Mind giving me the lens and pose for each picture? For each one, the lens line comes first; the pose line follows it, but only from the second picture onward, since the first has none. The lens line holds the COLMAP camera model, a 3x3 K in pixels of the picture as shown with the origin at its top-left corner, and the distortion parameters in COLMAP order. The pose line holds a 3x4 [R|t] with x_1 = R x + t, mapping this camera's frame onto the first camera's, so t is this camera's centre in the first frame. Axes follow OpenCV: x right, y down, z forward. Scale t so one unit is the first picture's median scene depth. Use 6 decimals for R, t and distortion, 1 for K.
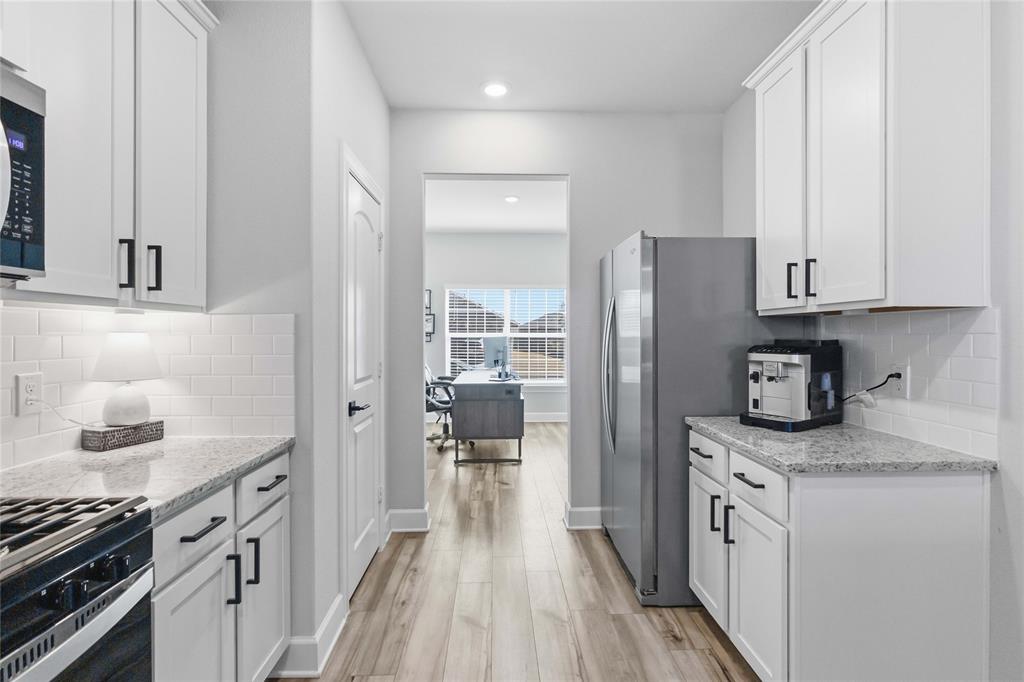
lens RADIAL K [[486.7, 0, 510.5], [0, 486.7, 333.7], [0, 0, 1]] dist [-0.015453, 0.010614]
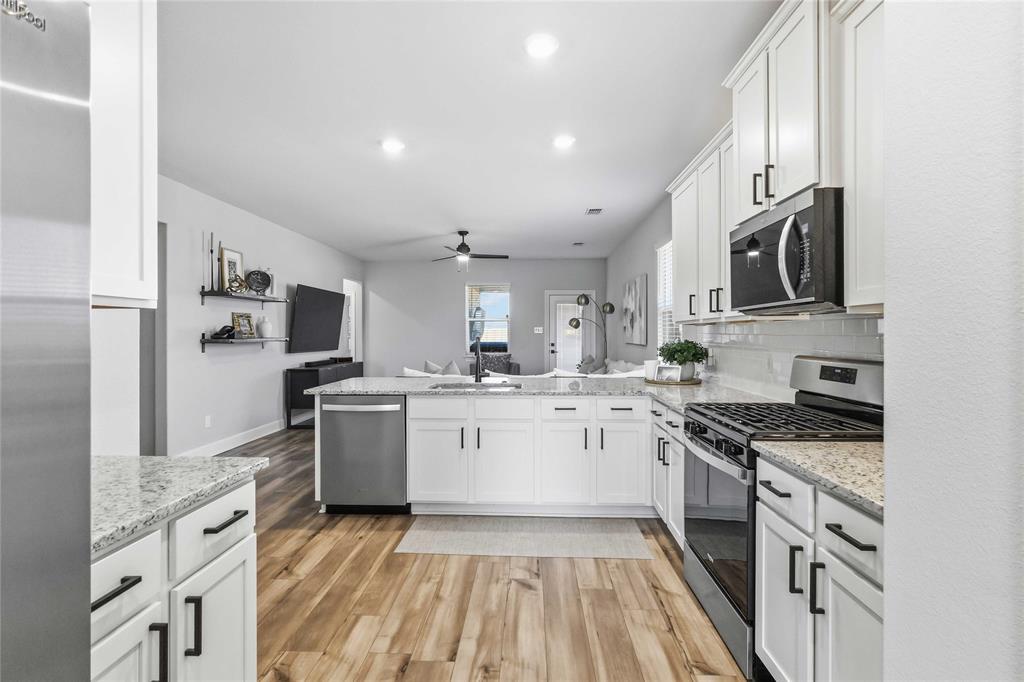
lens RADIAL K [[486.7, 0, 510.5], [0, 486.7, 333.7], [0, 0, 1]] dist [-0.015453, 0.010614]
pose [[-0.996983, -0.000862, 0.077610, -0.032989], [-0.001018, 0.999998, -0.001972, 0.001279], [-0.077608, -0.002045, -0.996982, 1.708896]]
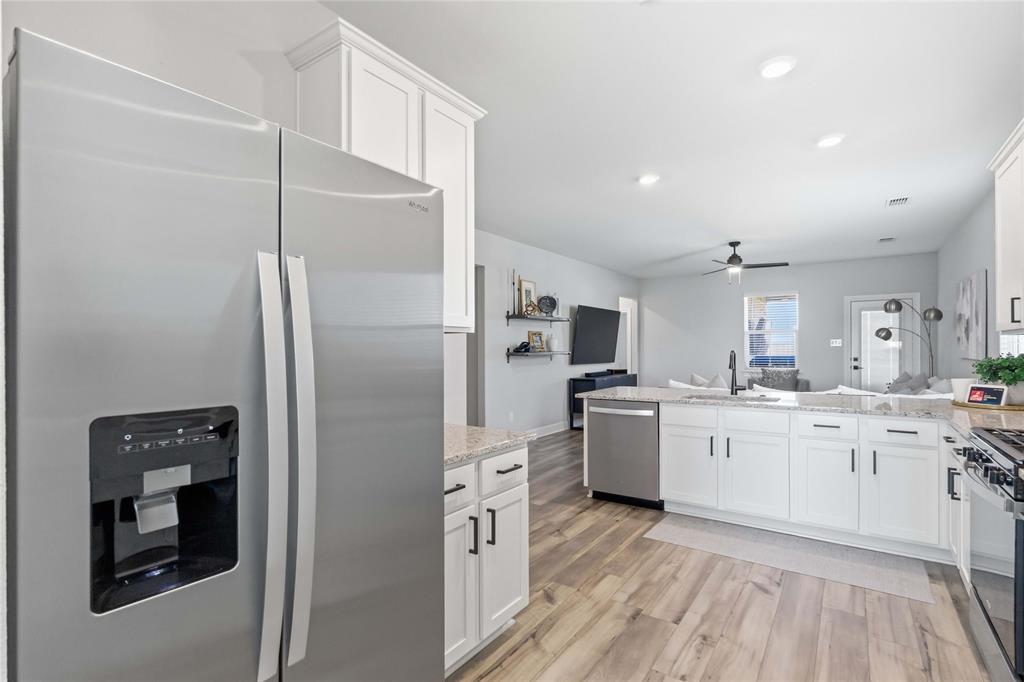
lens RADIAL K [[486.7, 0, 510.5], [0, 486.7, 333.7], [0, 0, 1]] dist [-0.015453, 0.010614]
pose [[-0.796466, 0.020514, 0.604335, -0.271410], [0.002610, 0.999532, -0.030488, -0.000459], [-0.604678, -0.022705, -0.796147, 1.954070]]
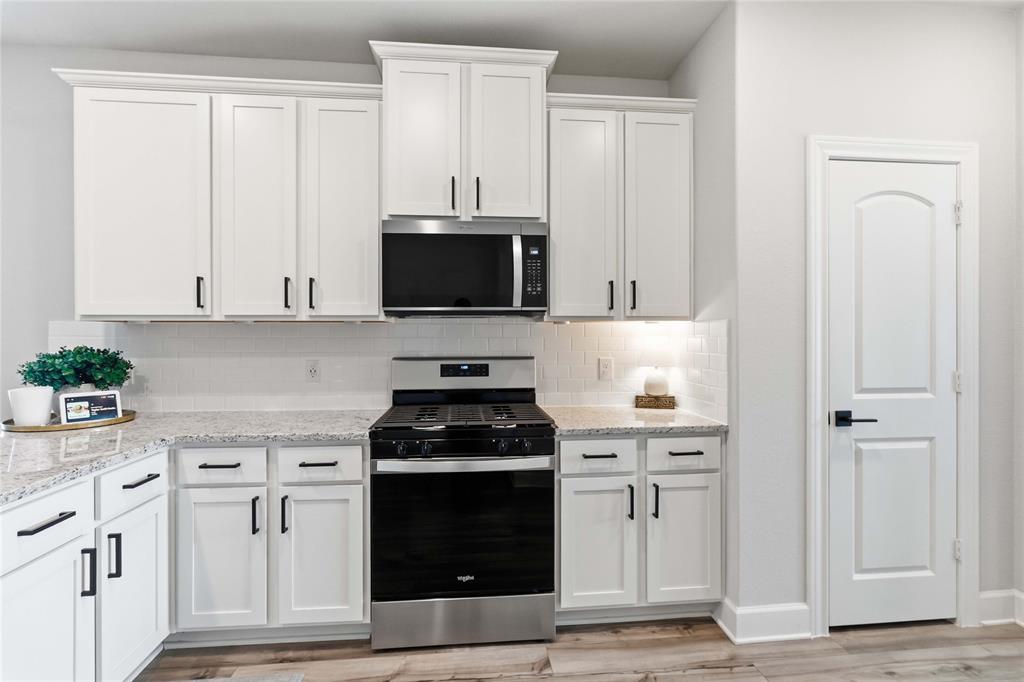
lens RADIAL K [[486.7, 0, 510.5], [0, 486.7, 333.7], [0, 0, 1]] dist [-0.015453, 0.010614]
pose [[0.064452, -0.007511, -0.997893, 0.726683], [0.002658, 0.999969, -0.007355, 0.001791], [0.997917, -0.002178, 0.064470, 0.437604]]
